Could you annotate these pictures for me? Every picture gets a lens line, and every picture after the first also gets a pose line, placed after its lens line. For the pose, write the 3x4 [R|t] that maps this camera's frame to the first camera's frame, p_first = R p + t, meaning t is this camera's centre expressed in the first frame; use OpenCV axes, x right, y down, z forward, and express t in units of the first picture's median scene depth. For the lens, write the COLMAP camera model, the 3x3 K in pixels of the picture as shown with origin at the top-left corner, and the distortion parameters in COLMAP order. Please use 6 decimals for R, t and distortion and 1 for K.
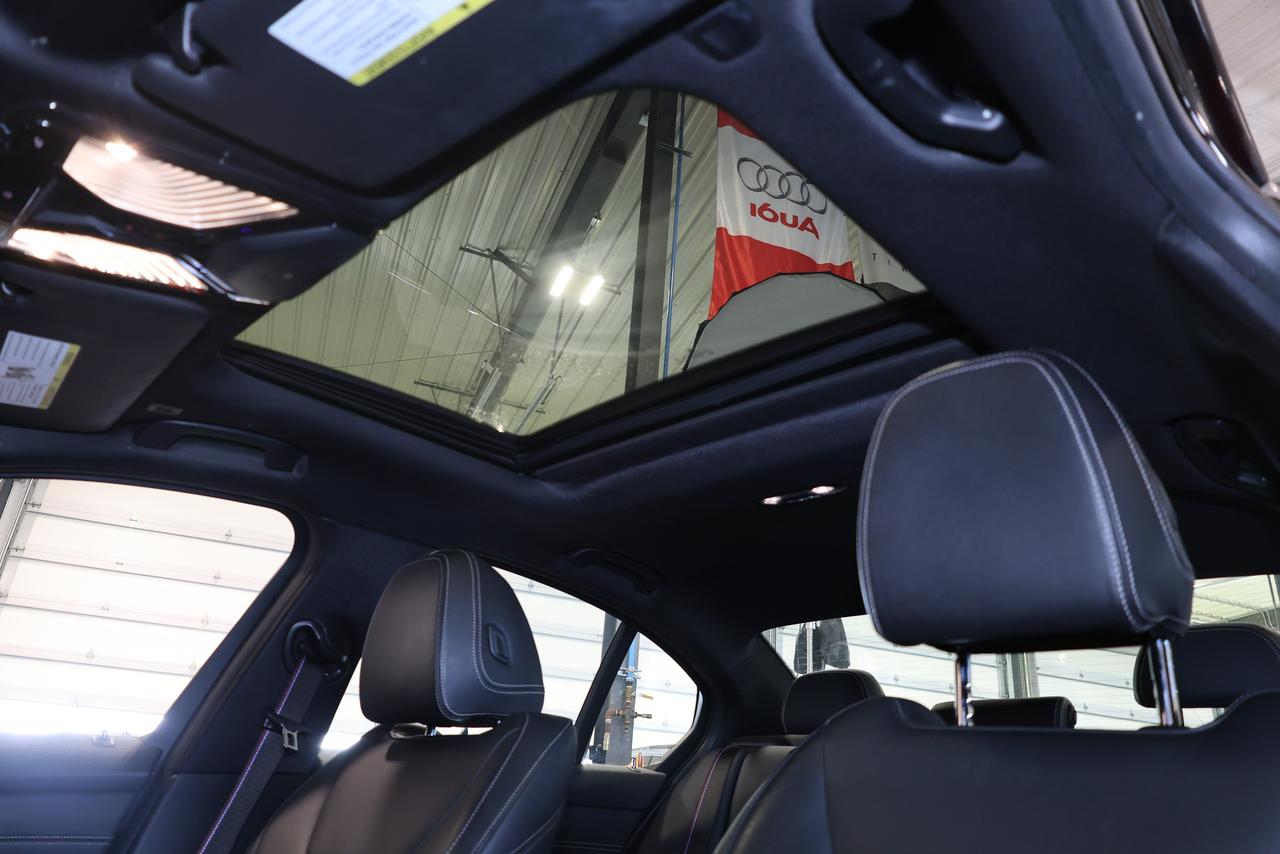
lens RADIAL K [[888.7, 0, 646.7], [0, 888.7, 423.9], [0, 0, 1]] dist [-0.003416, 0.005306]
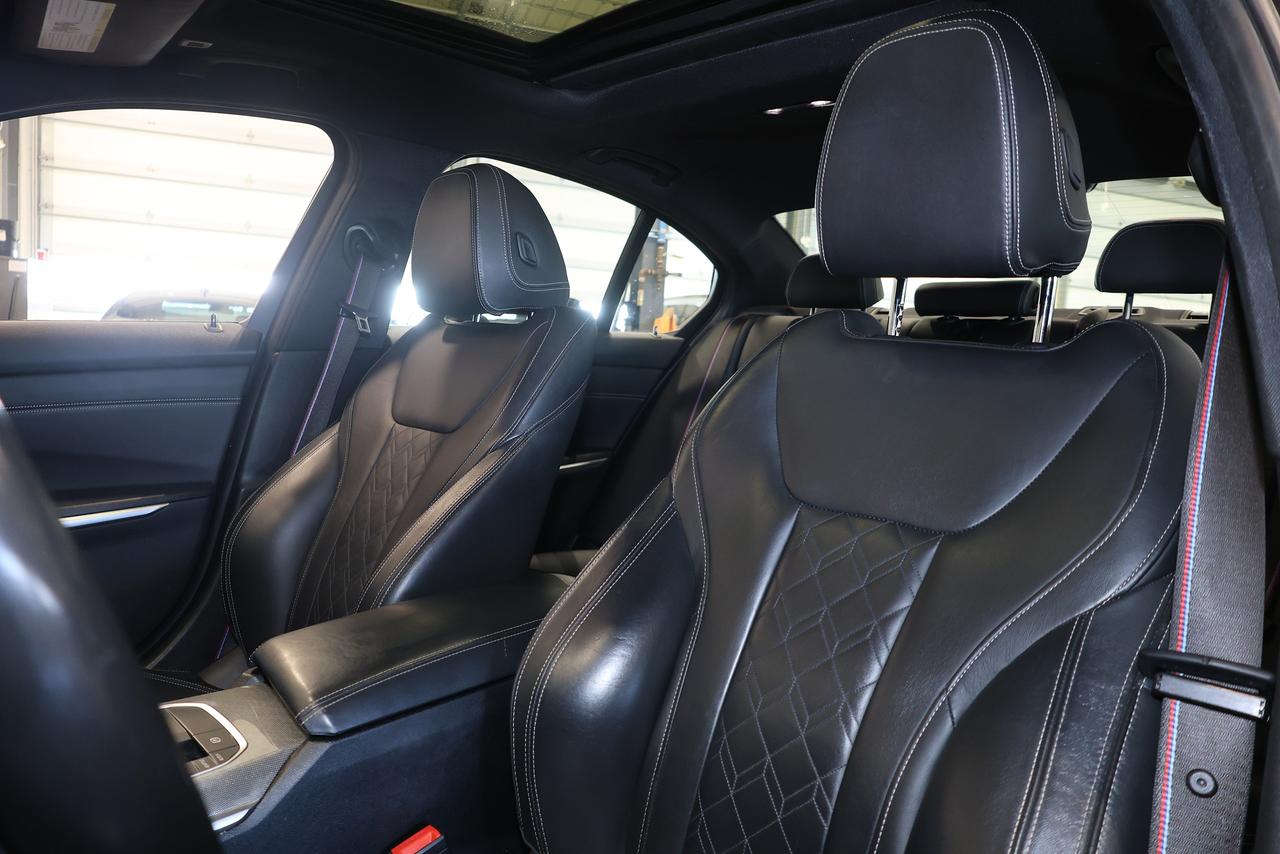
lens RADIAL K [[888.7, 0, 633.1], [0, 888.7, 430.5], [0, 0, 1]] dist [-0.003416, 0.005306]
pose [[0.998335, 0.000999, -0.057680, 0.030592], [0.026936, 0.876088, 0.481397, -0.078623], [0.051013, -0.482149, 0.874603, -0.093122]]
